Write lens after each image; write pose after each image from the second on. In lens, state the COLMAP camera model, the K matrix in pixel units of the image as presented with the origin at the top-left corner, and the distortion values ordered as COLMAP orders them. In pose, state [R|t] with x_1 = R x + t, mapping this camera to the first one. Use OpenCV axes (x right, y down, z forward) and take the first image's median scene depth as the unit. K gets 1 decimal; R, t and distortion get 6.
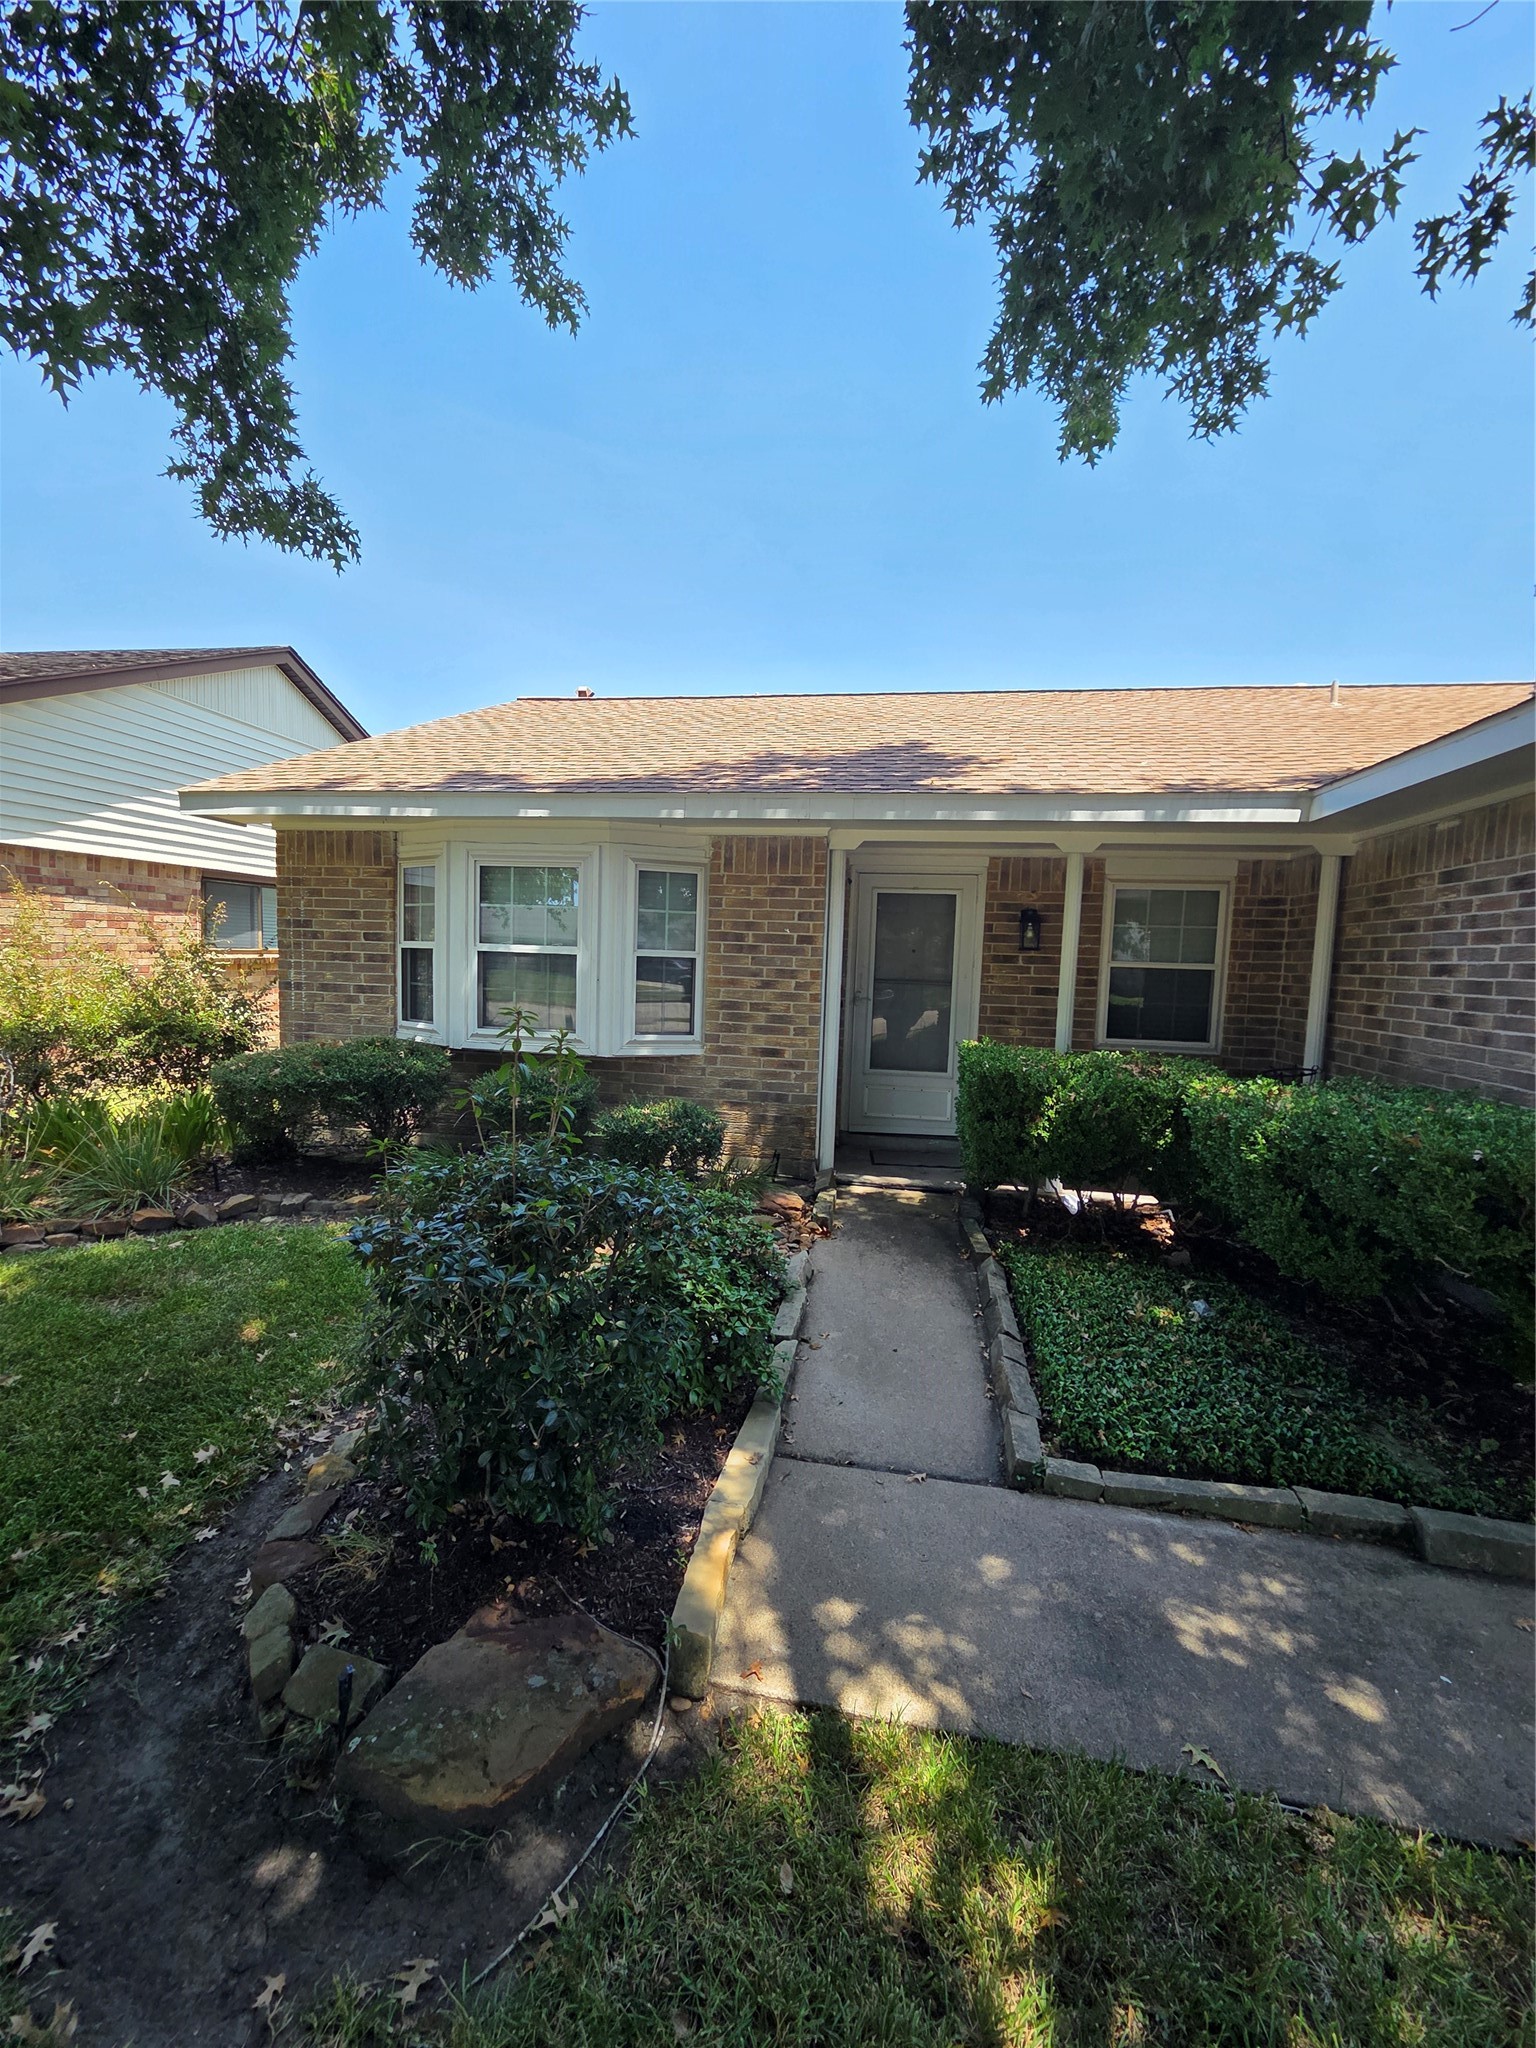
lens RADIAL K [[840.7, 0, 773.9], [0, 840.7, 1031.1], [0, 0, 1]] dist [-0.007510, 0.003221]
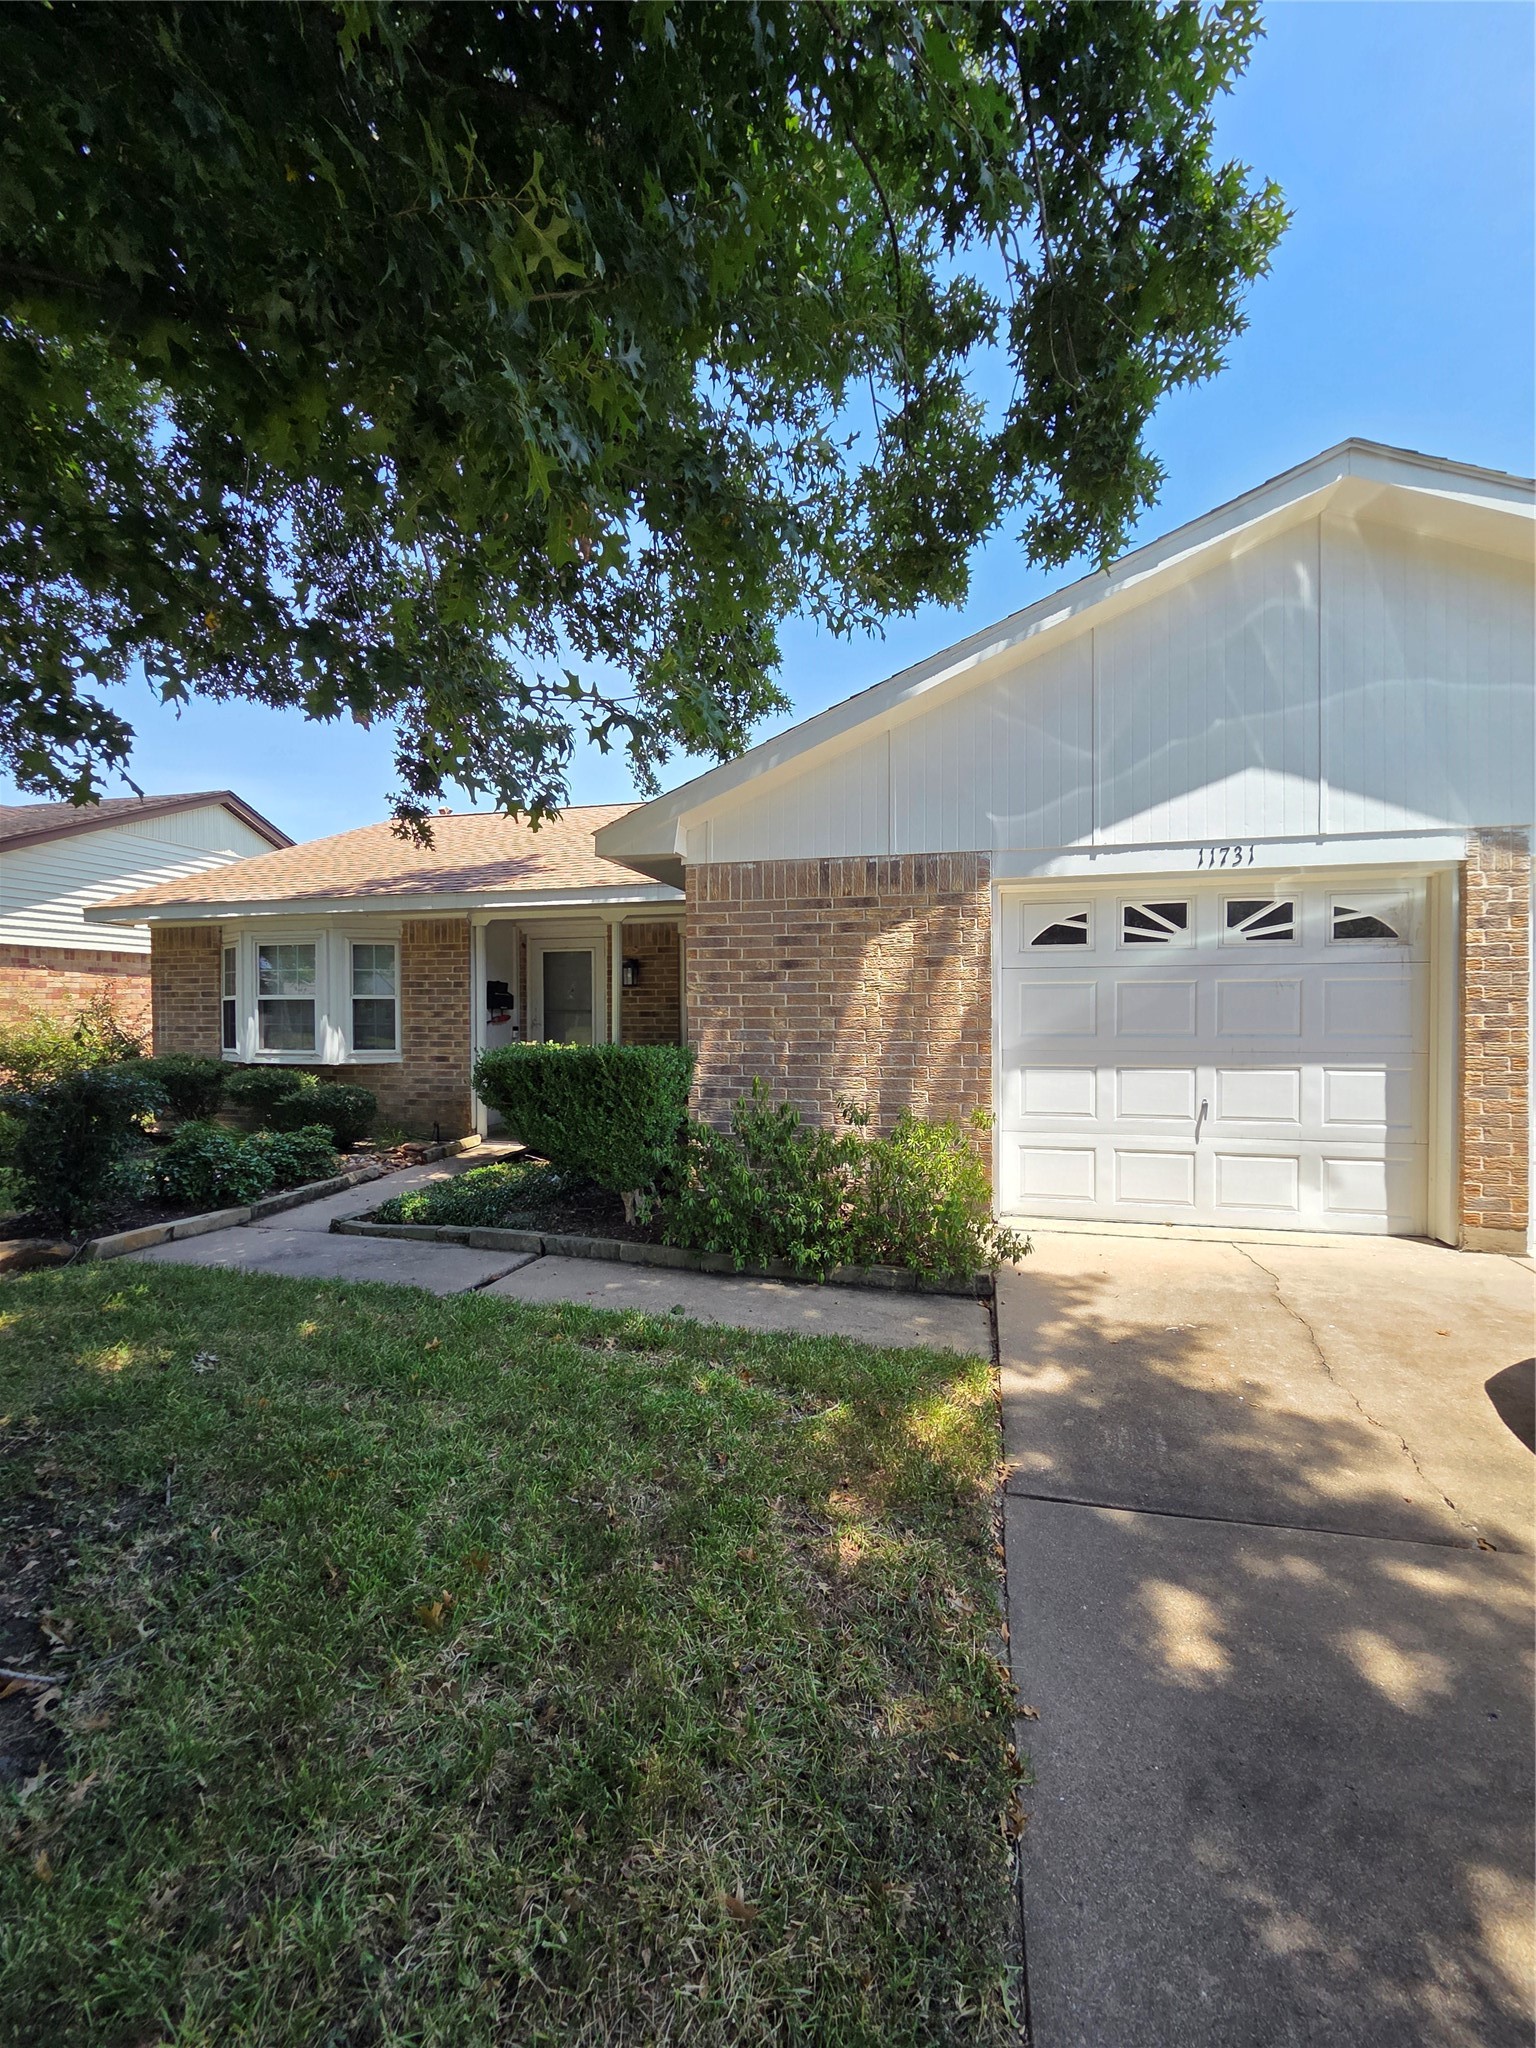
lens RADIAL K [[840.7, 0, 763.2], [0, 840.7, 1016.2], [0, 0, 1]] dist [-0.007510, 0.003221]
pose [[0.996523, -0.037610, -0.074346, 0.688117], [0.030928, 0.995544, -0.089078, 0.101325], [0.077365, 0.086469, 0.993246, -0.471967]]
